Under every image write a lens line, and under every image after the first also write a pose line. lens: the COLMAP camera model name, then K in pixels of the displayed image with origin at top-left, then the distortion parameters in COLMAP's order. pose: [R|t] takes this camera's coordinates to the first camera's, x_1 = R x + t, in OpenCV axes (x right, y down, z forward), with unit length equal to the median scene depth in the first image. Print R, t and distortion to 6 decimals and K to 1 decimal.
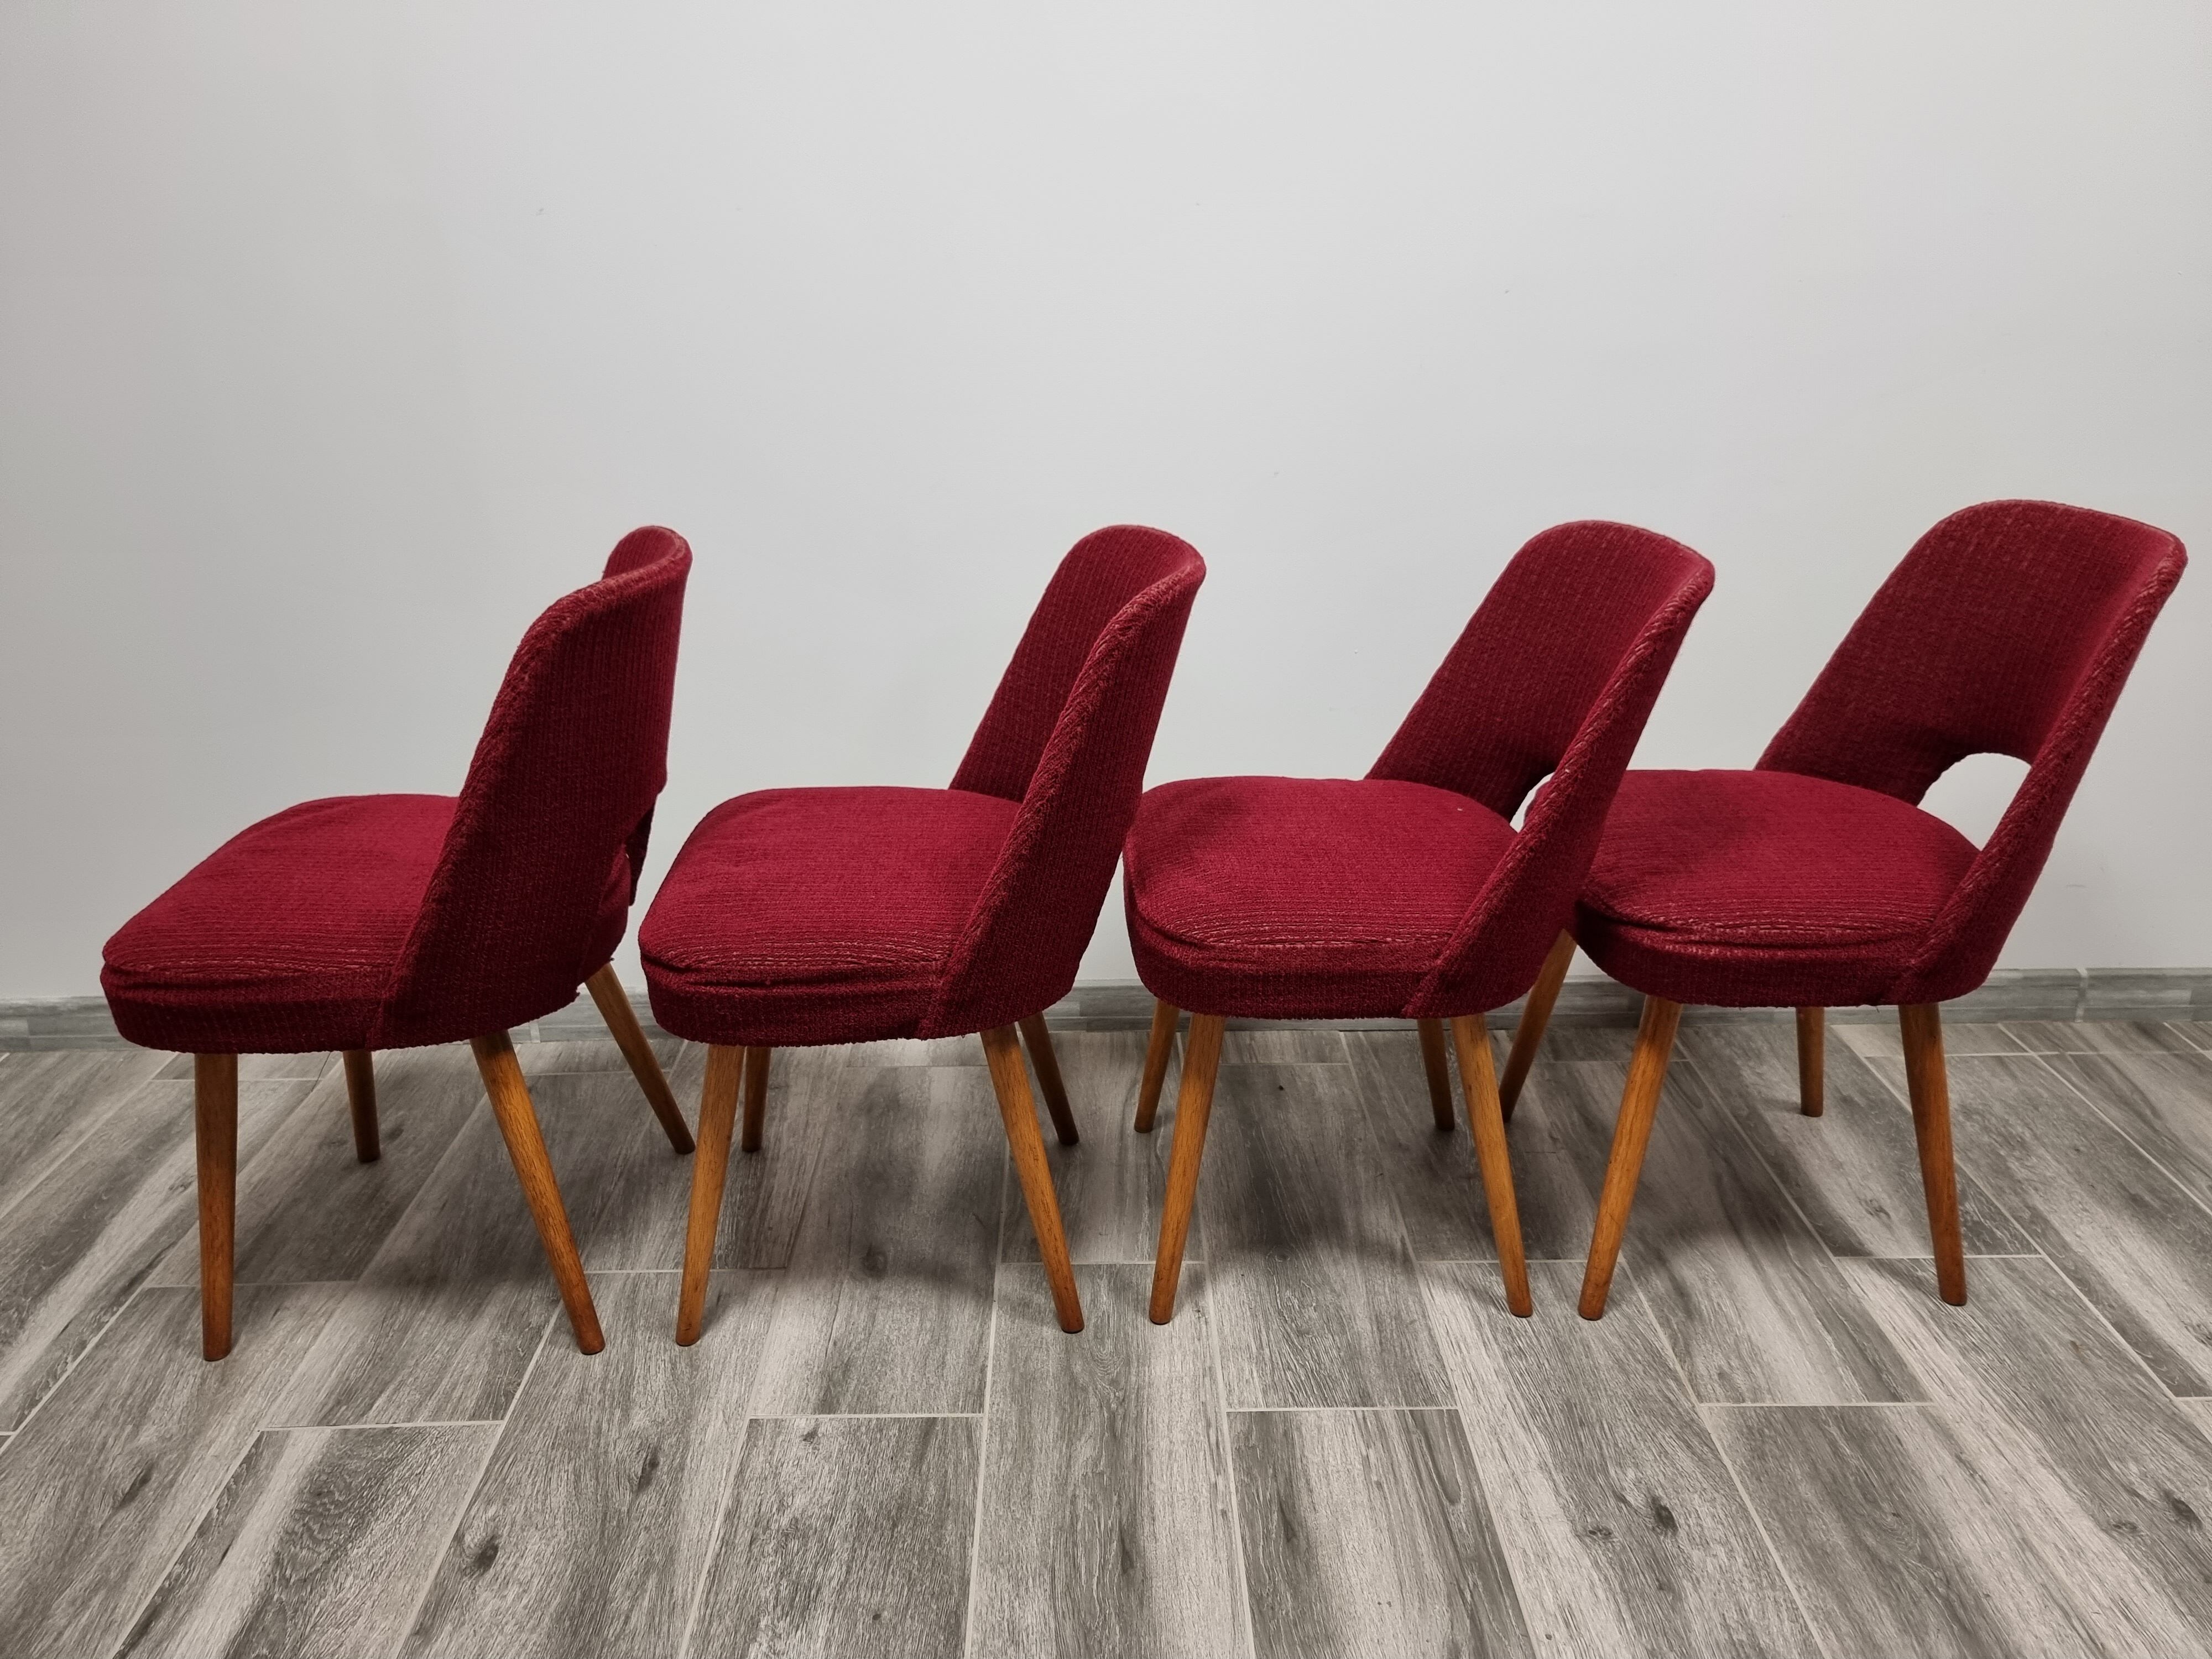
lens RADIAL K [[1566.5, 0, 1101.7], [0, 1566.5, 838.2], [0, 0, 1]] dist [0.068385, -0.060029]
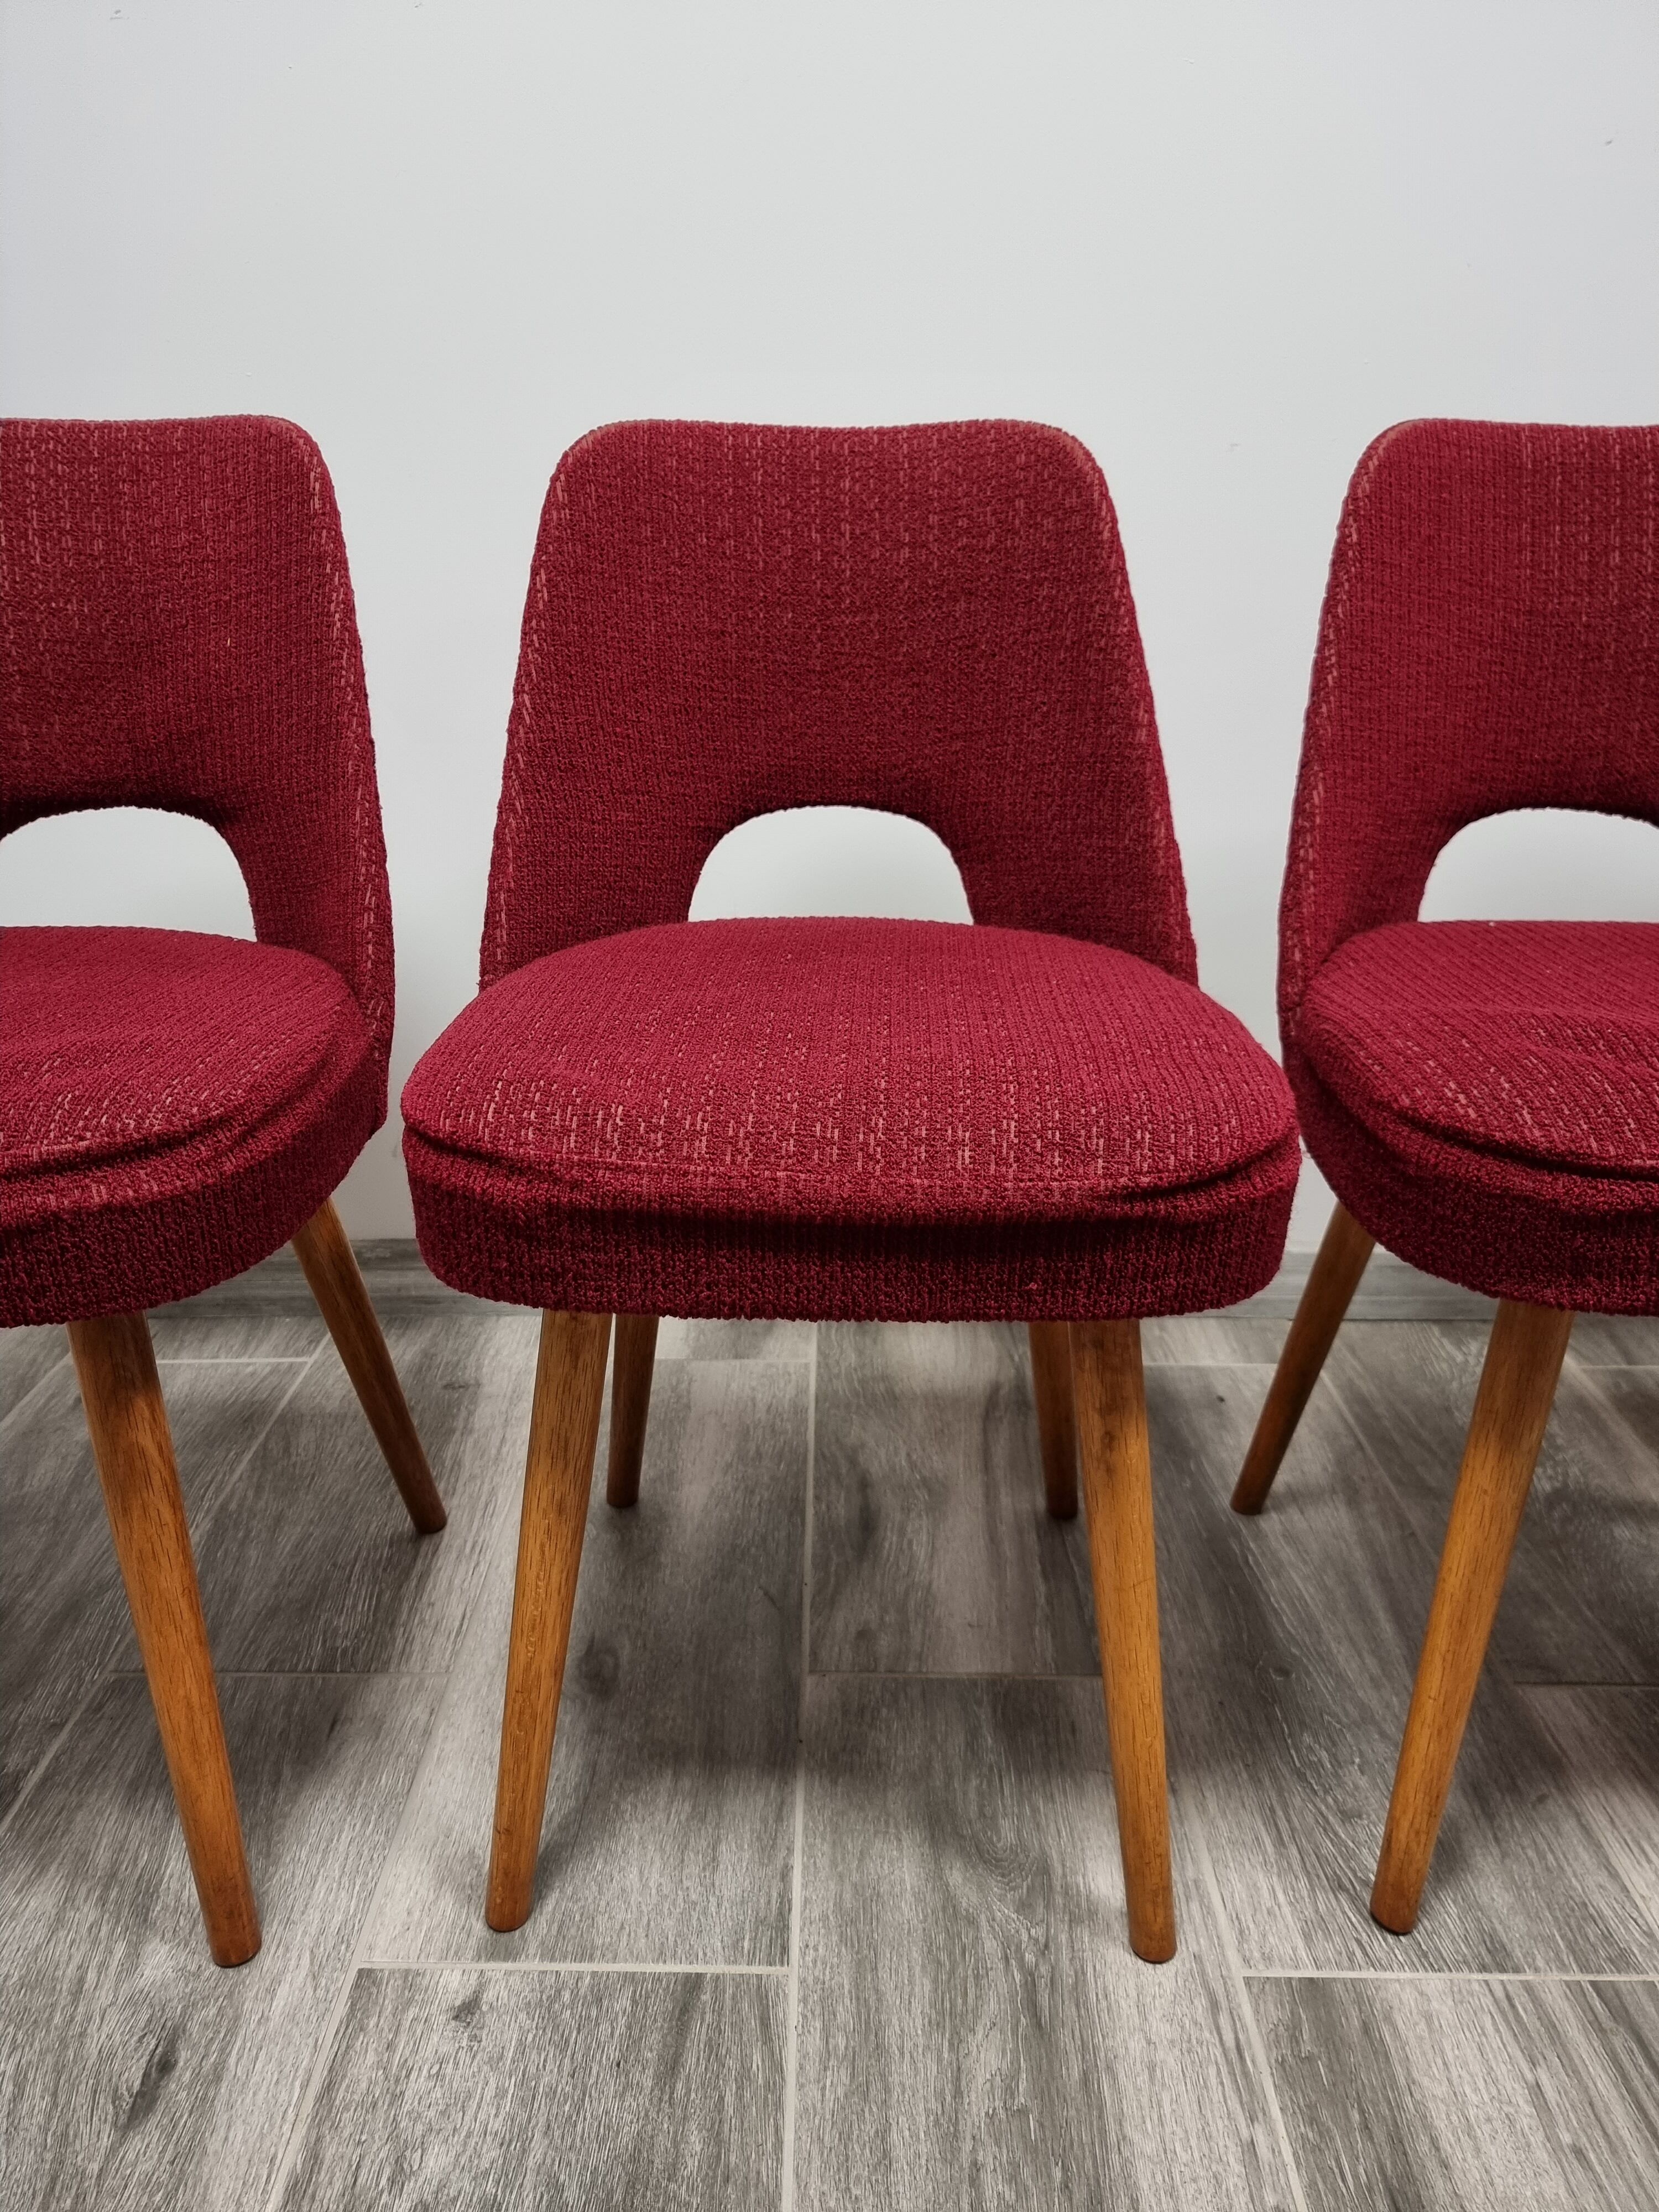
lens RADIAL K [[1566.5, 0, 809.0], [0, 1566.5, 1112.7], [0, 0, 1]] dist [0.068385, -0.060029]
pose [[0.999564, 0.009551, -0.027954, -0.057210], [-0.010903, 0.998759, -0.048599, 0.101549], [0.027455, 0.048883, 0.998427, 0.456449]]
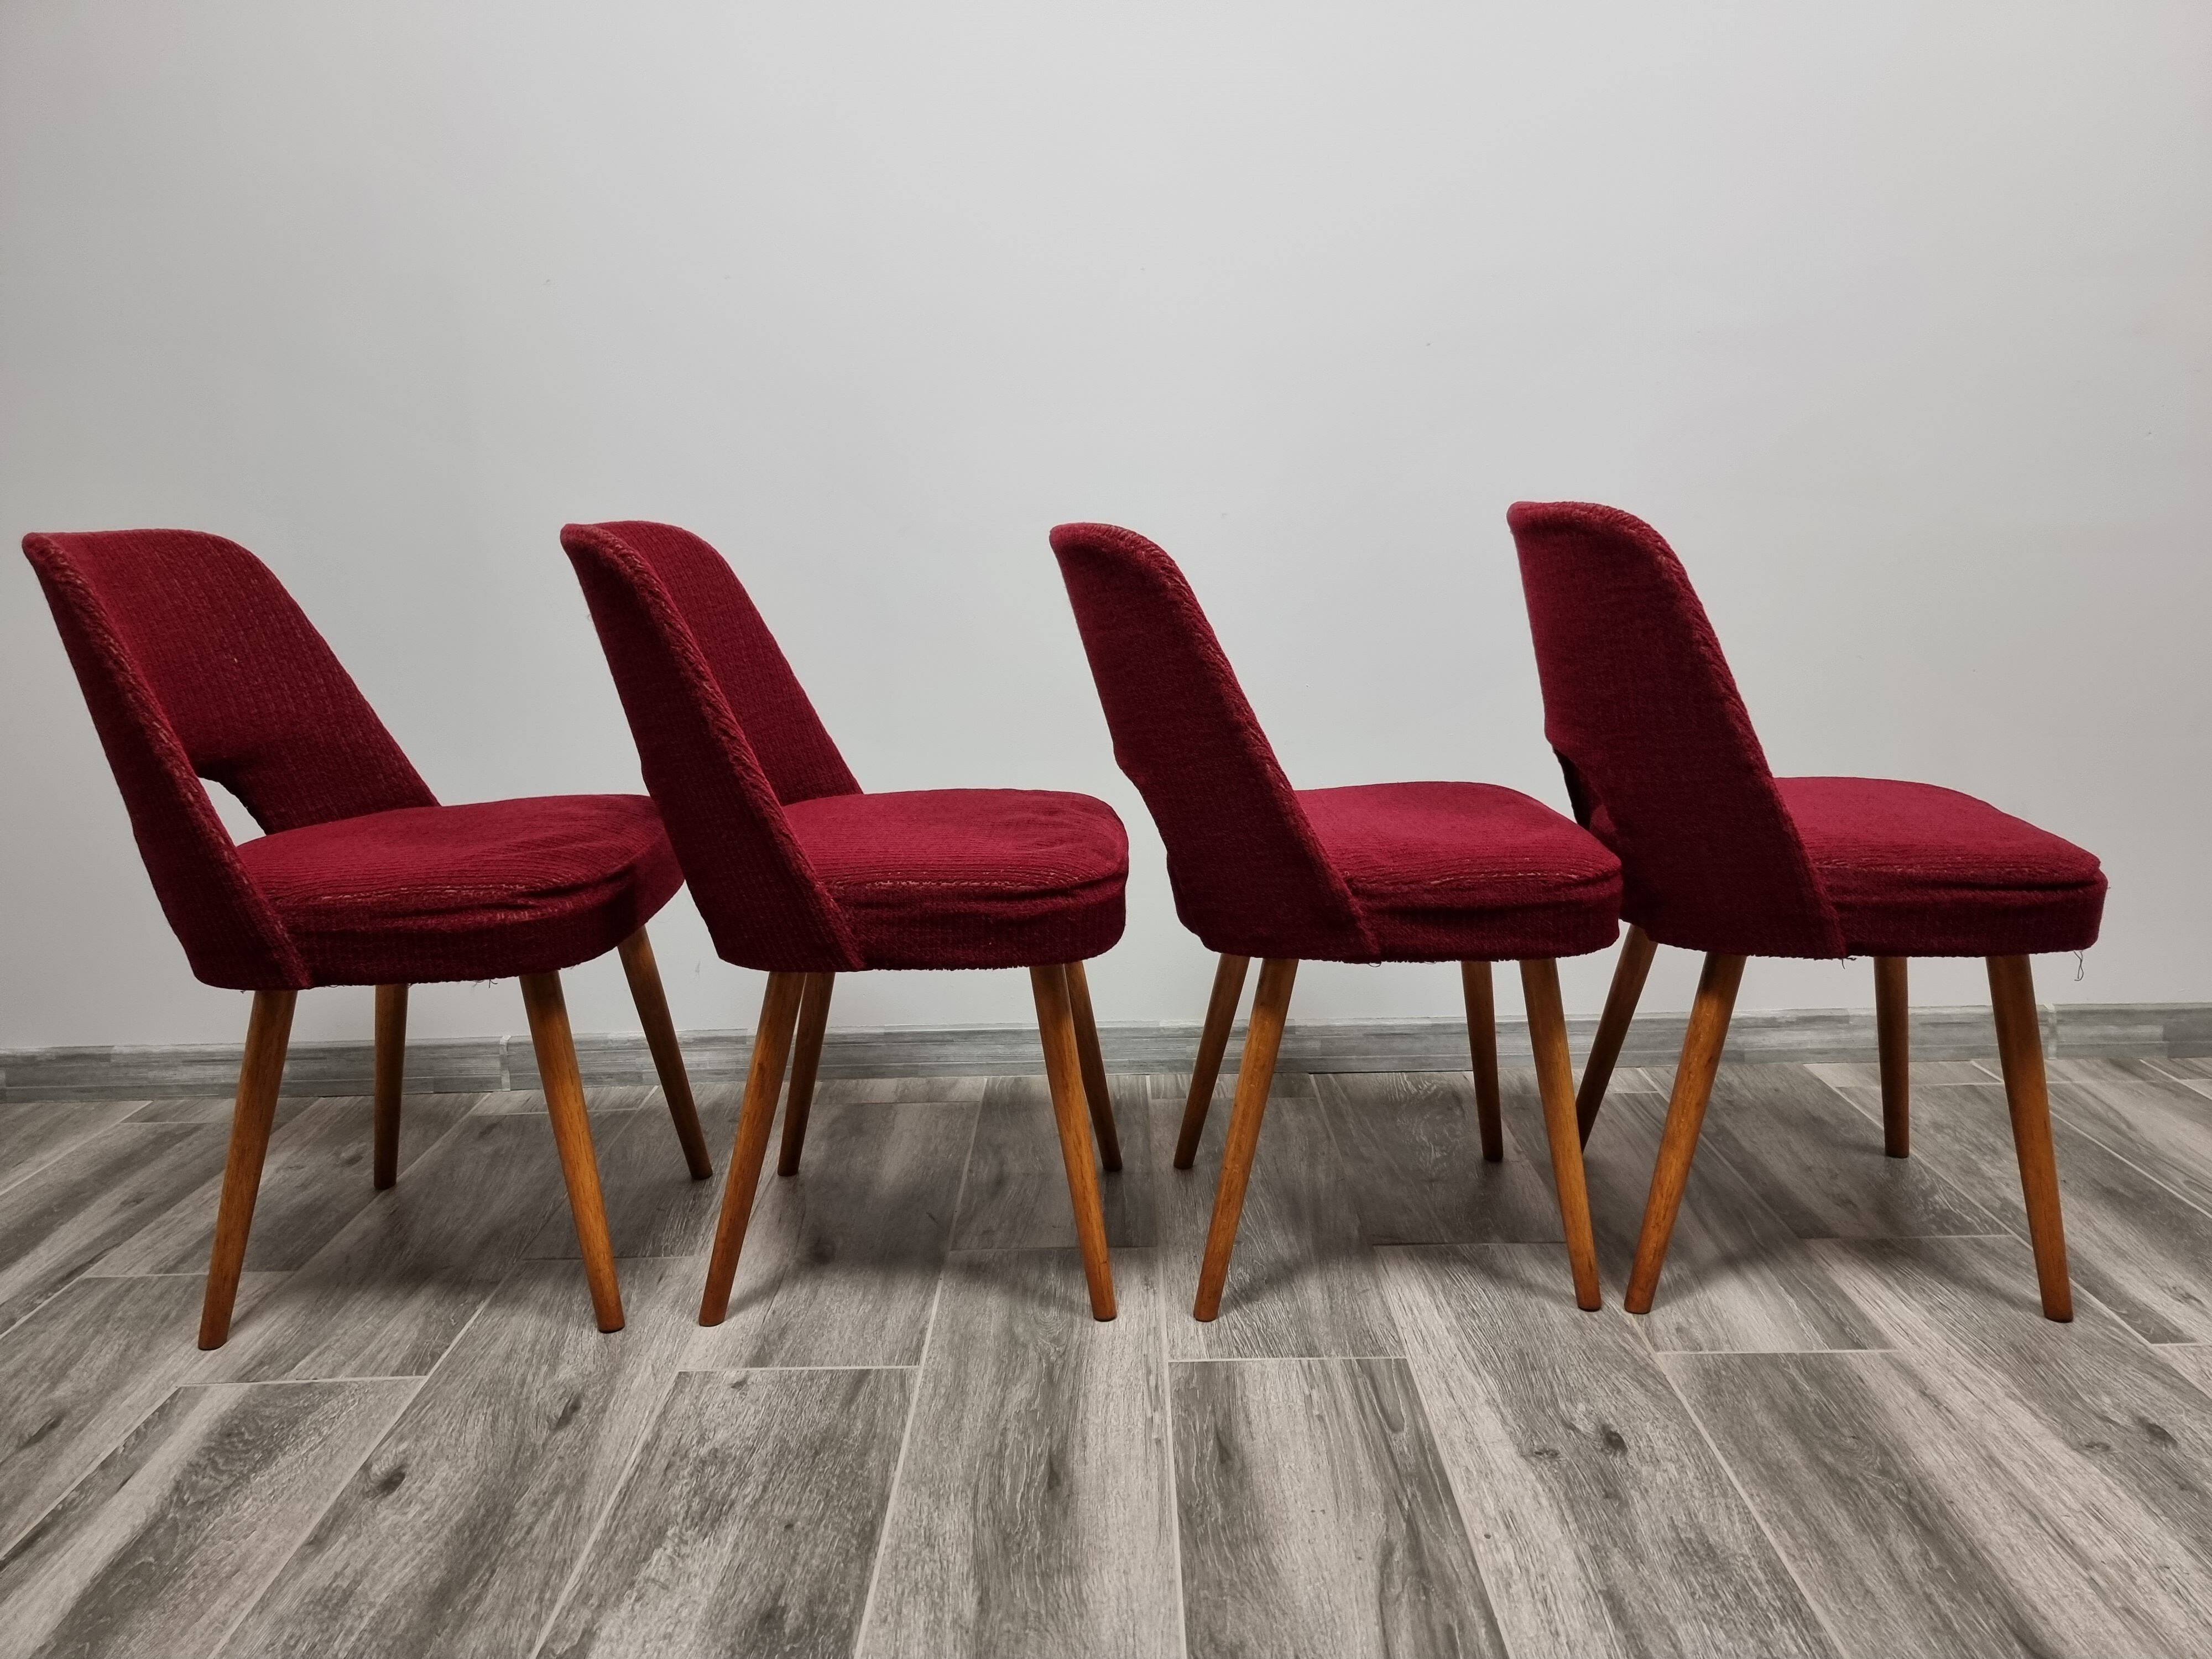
lens RADIAL K [[1566.5, 0, 1121.4], [0, 1566.5, 826.2], [0, 0, 1]] dist [0.068385, -0.060029]
pose [[0.999882, -0.010601, -0.011099, 0.066054], [0.008405, 0.983259, -0.182022, 0.221161], [0.012843, 0.181907, 0.983232, -0.016818]]
